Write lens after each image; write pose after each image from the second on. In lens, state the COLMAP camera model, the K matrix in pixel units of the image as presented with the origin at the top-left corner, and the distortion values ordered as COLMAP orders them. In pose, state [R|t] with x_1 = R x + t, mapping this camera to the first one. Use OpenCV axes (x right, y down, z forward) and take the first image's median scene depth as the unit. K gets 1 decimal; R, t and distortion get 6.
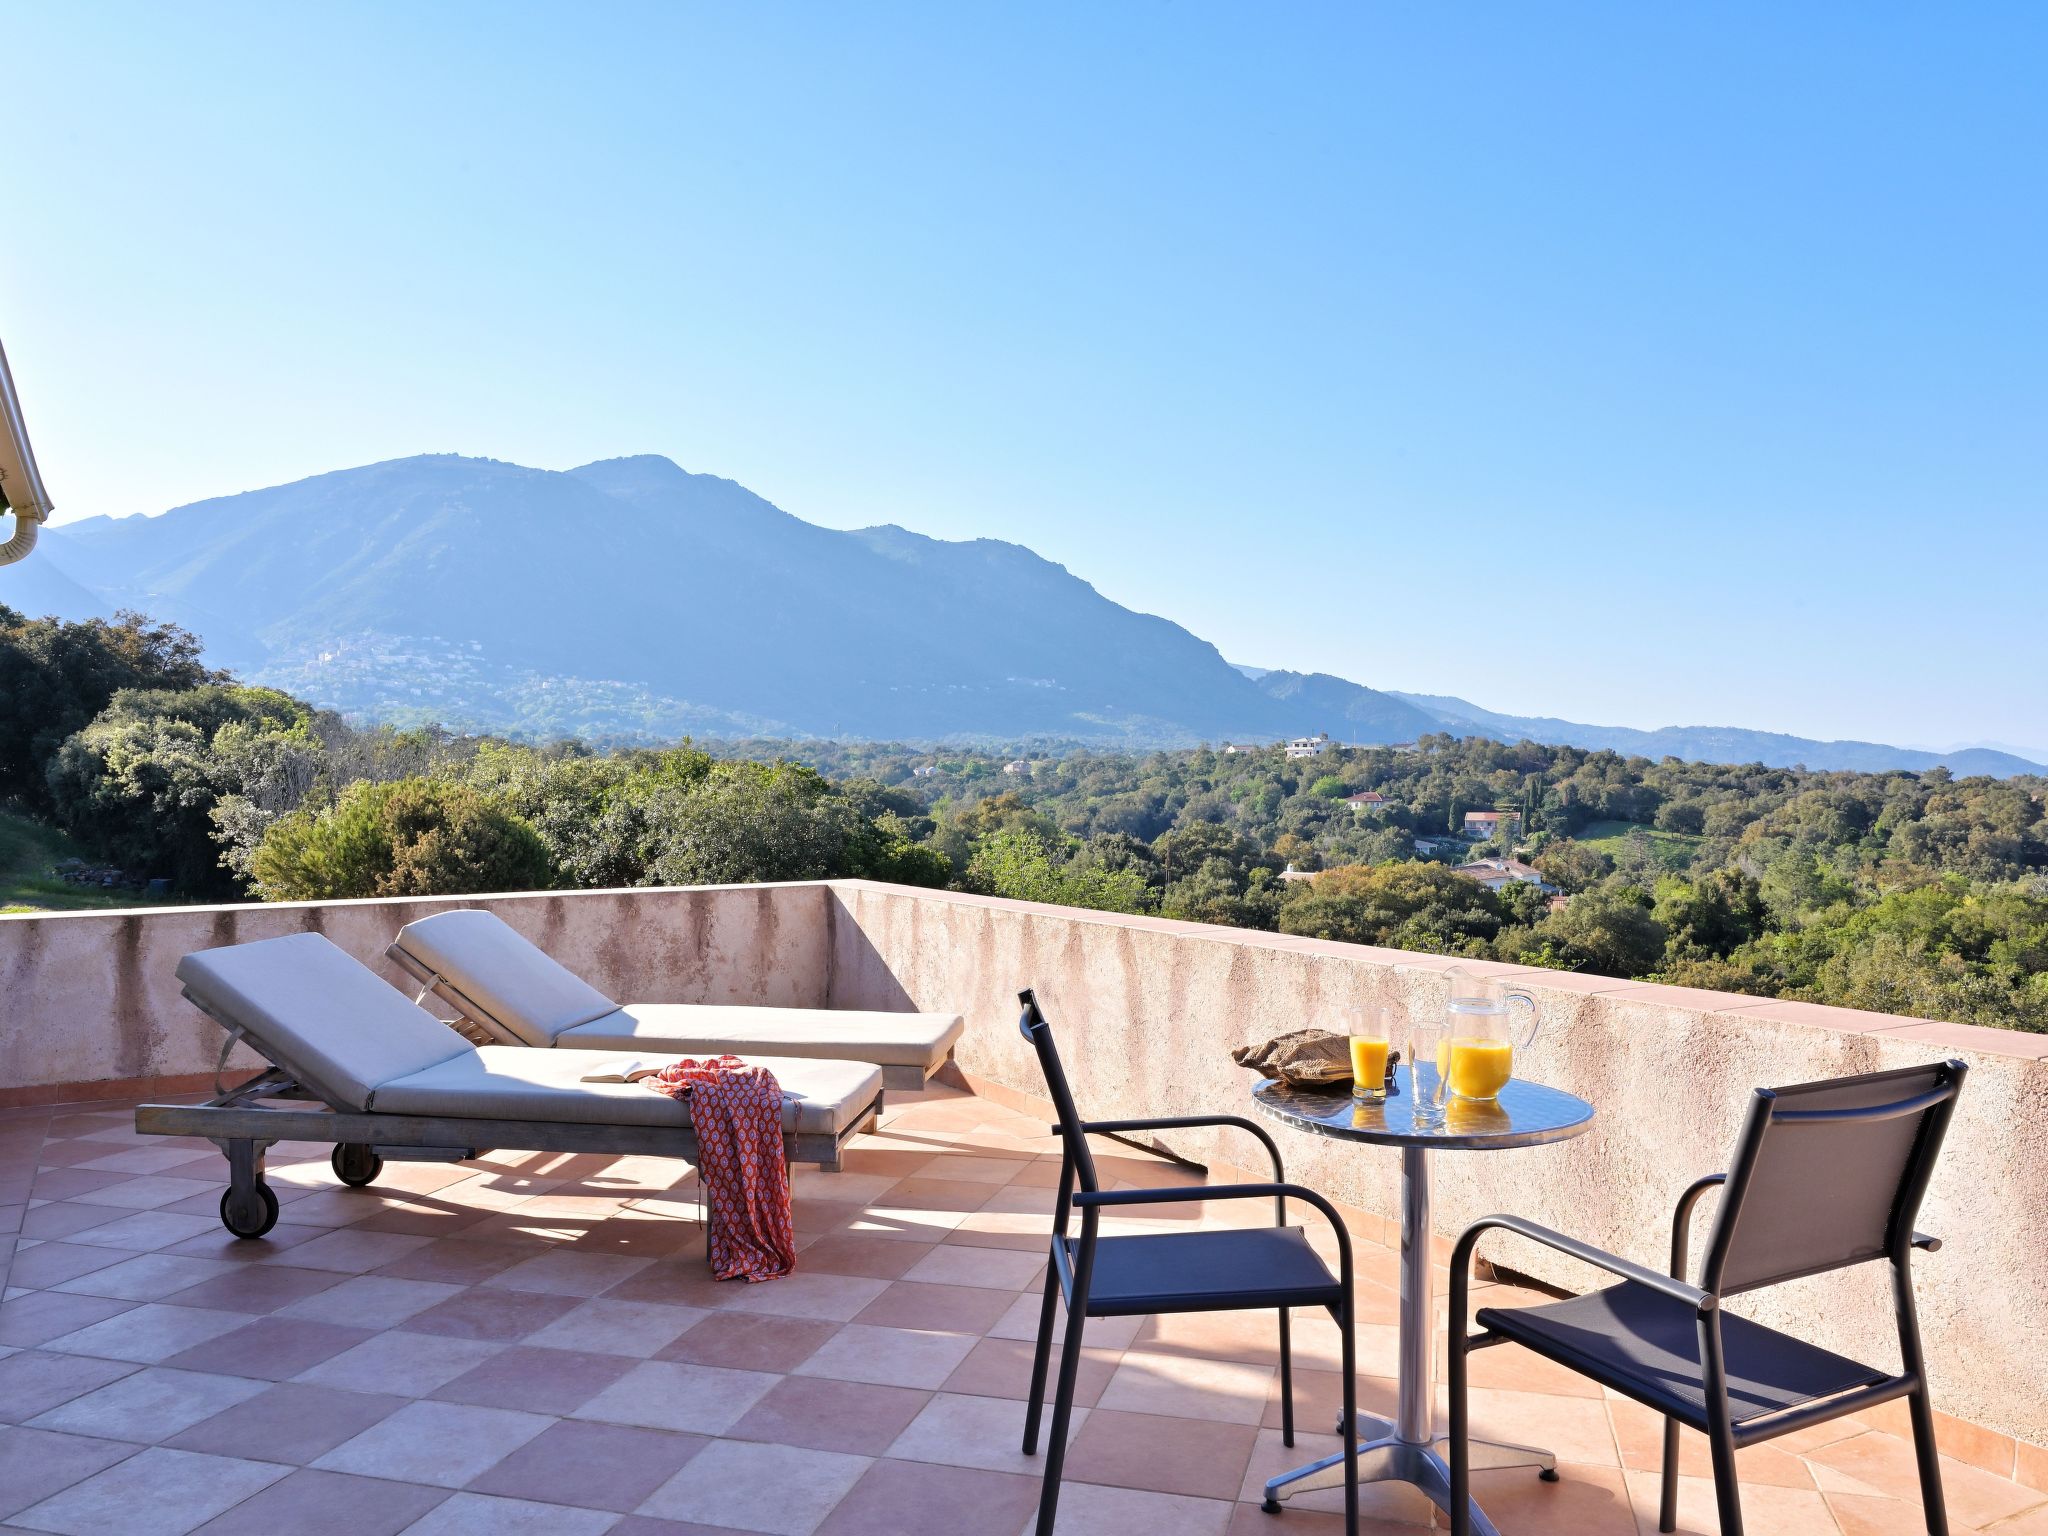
lens RADIAL K [[1598.3, 0, 1016.1], [0, 1598.3, 773.0], [0, 0, 1]] dist [0.035891, 0.002672]
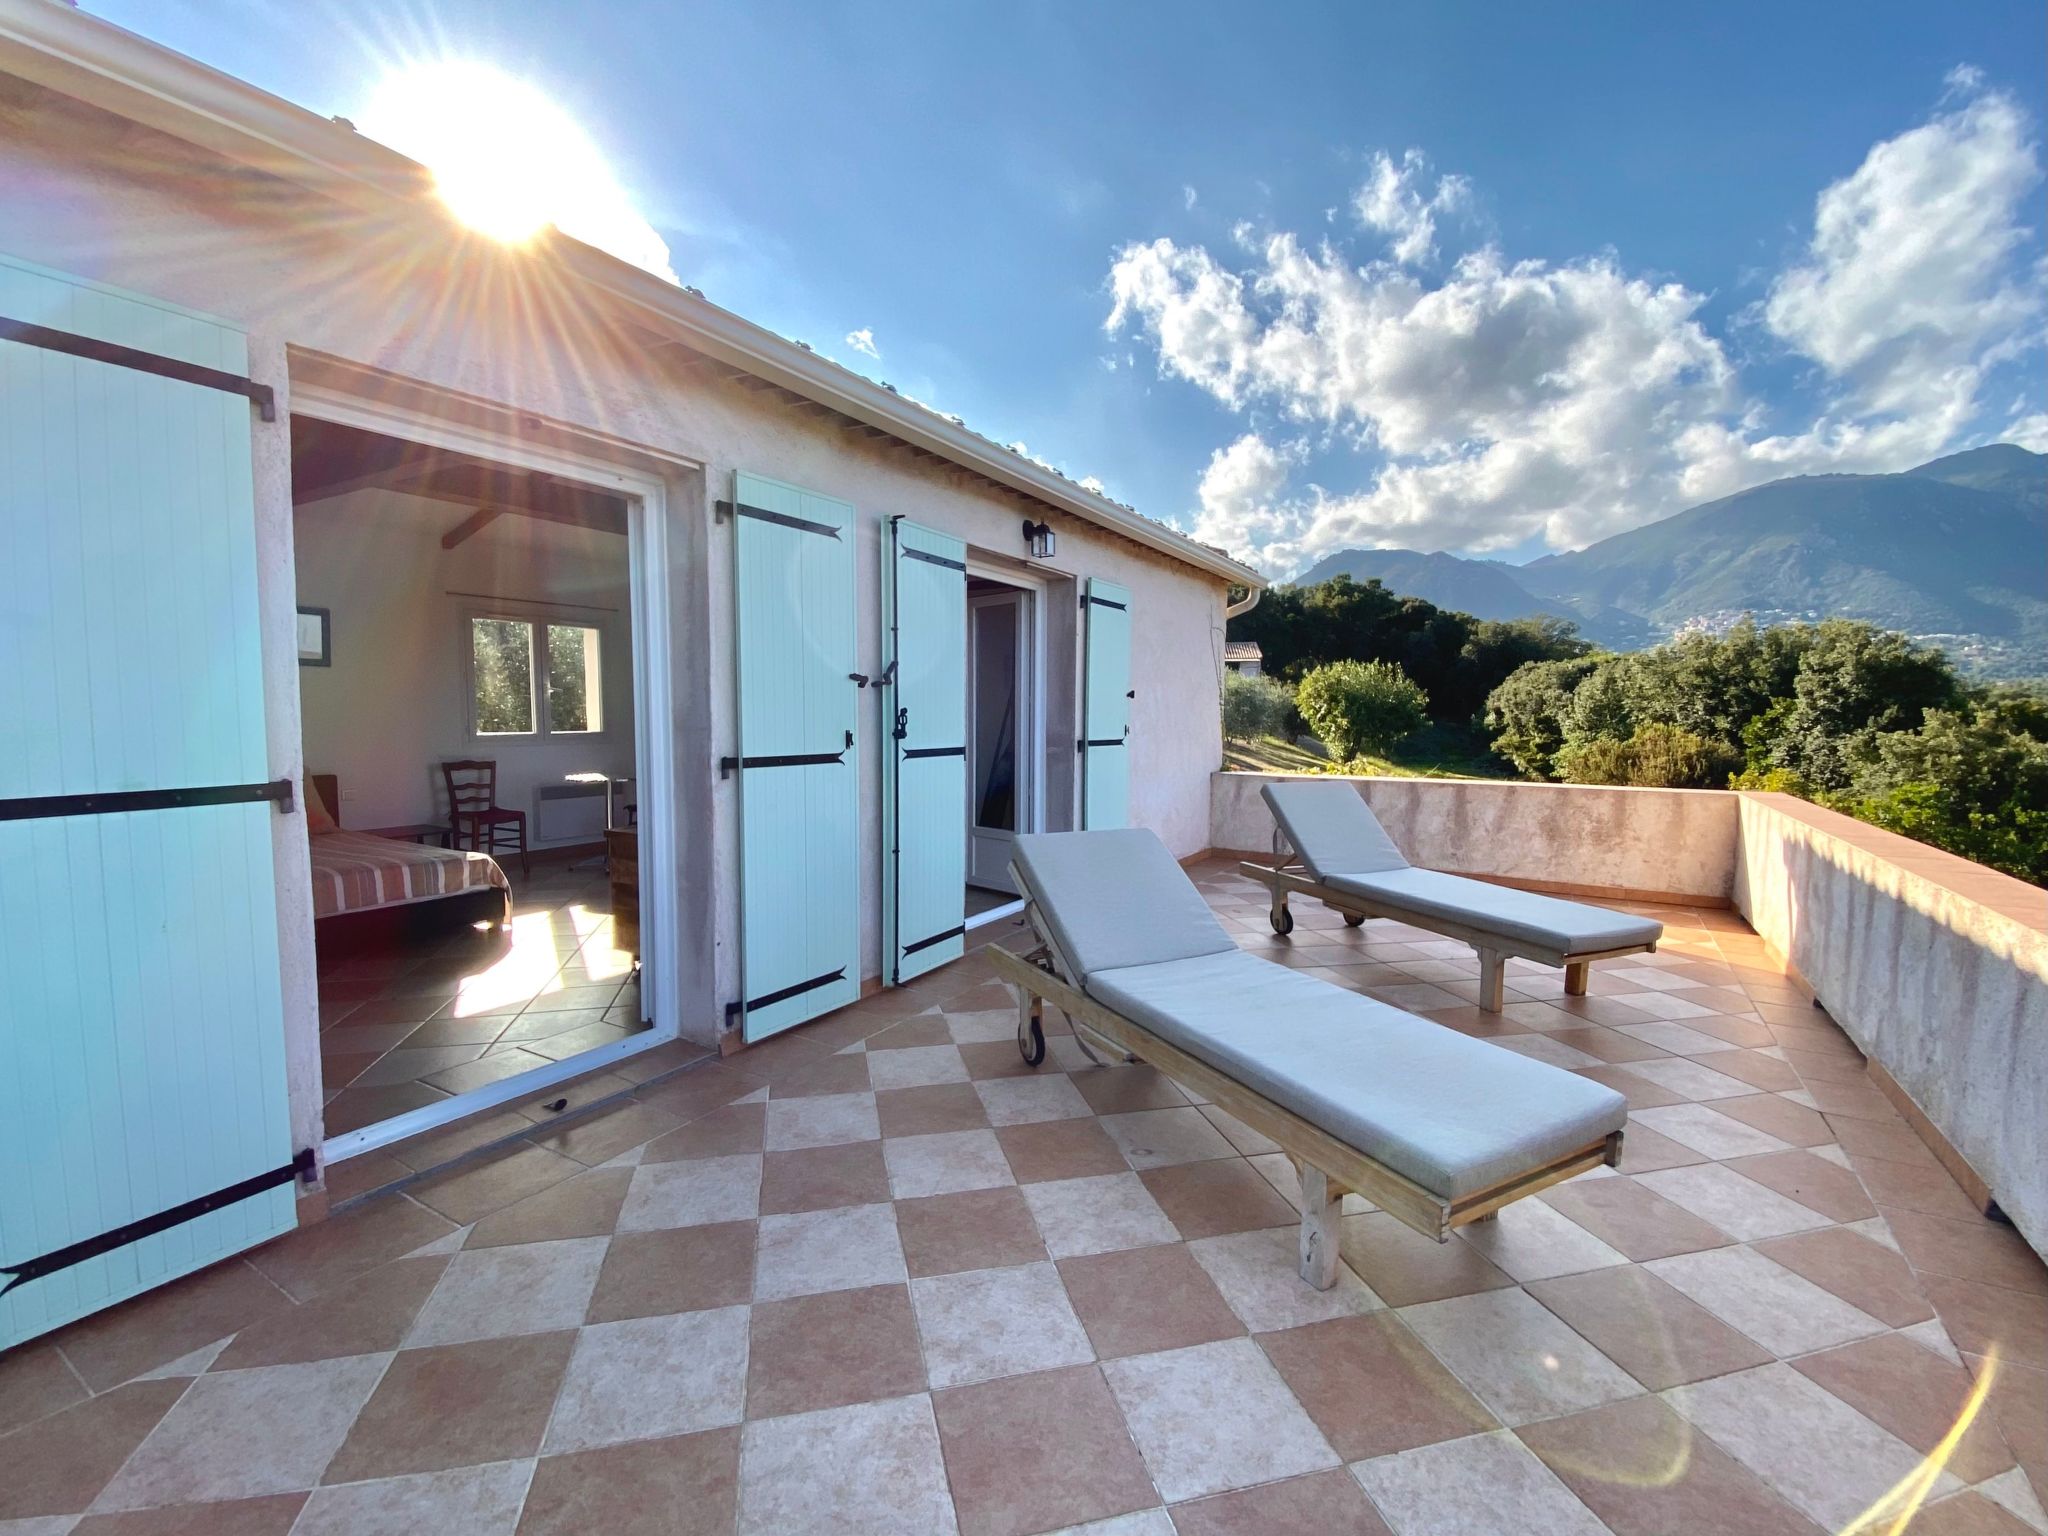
lens RADIAL K [[912.5, 0, 1011.6], [0, 912.5, 777.7], [0, 0, 1]] dist [0.002113, -0.000045]
pose [[0.499974, 0.075210, -0.862769, 0.248981], [-0.006406, 0.996516, 0.083158, -0.003808], [0.866017, -0.036050, 0.498713, 0.104636]]
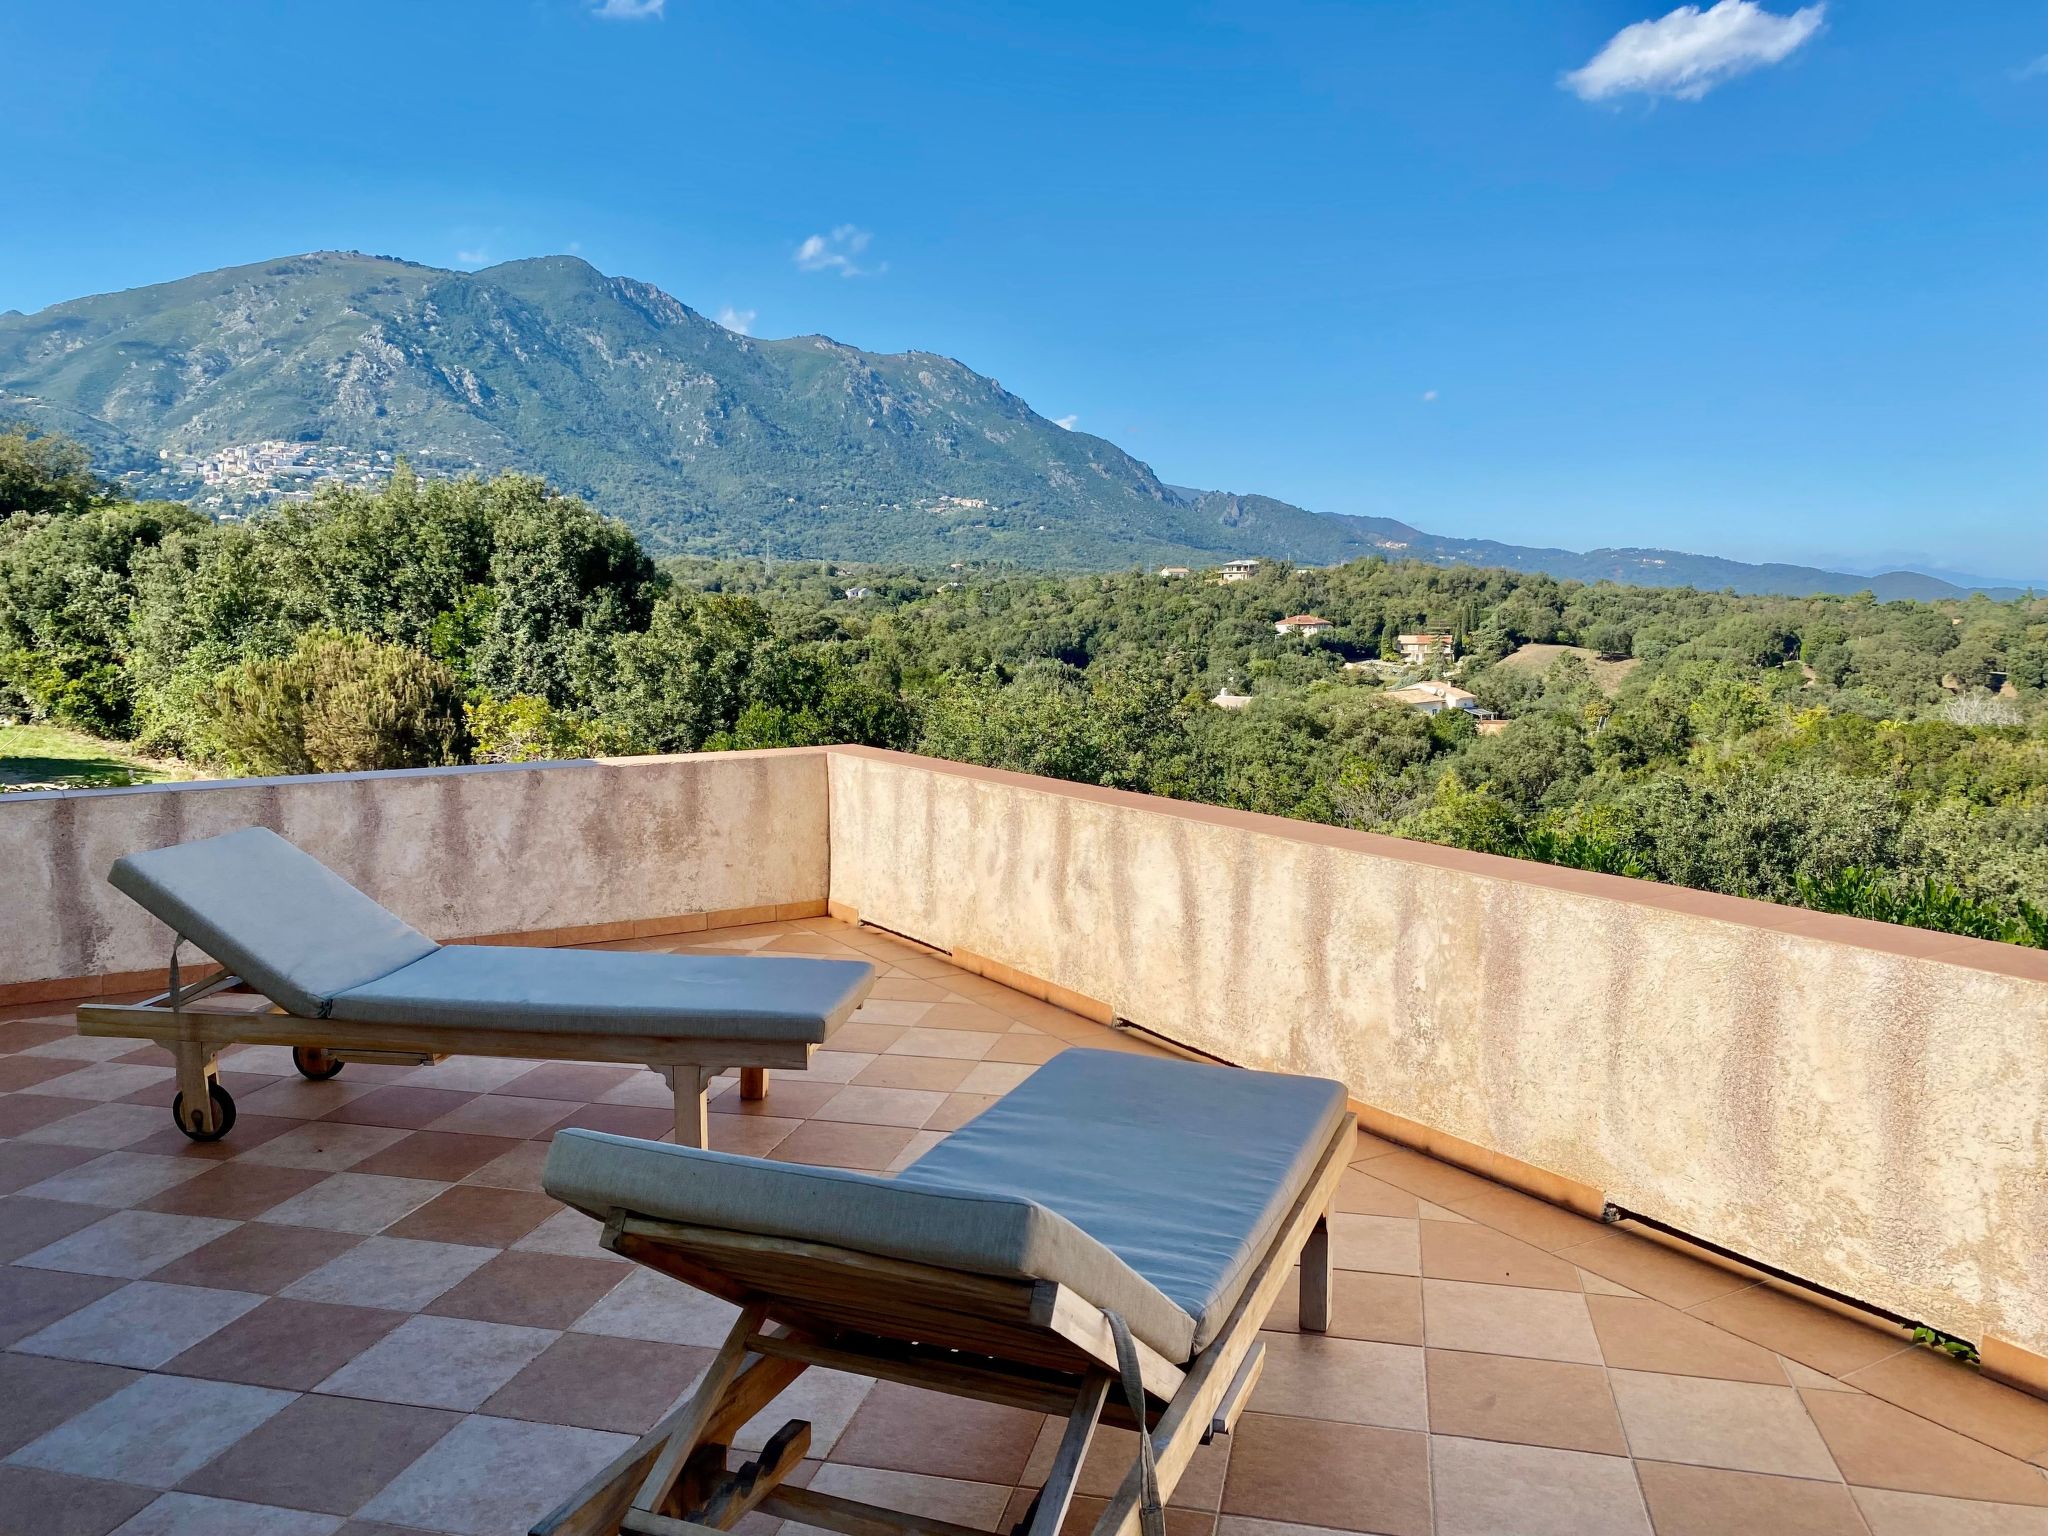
lens RADIAL K [[1598.3, 0, 1027.4], [0, 1598.3, 756.6], [0, 0, 1]] dist [0.035891, 0.002672]
pose [[0.998632, -0.002098, 0.052246, -0.052555], [-0.003255, 0.994763, 0.102156, -0.025041], [-0.052187, -0.102186, 0.993395, 0.070980]]
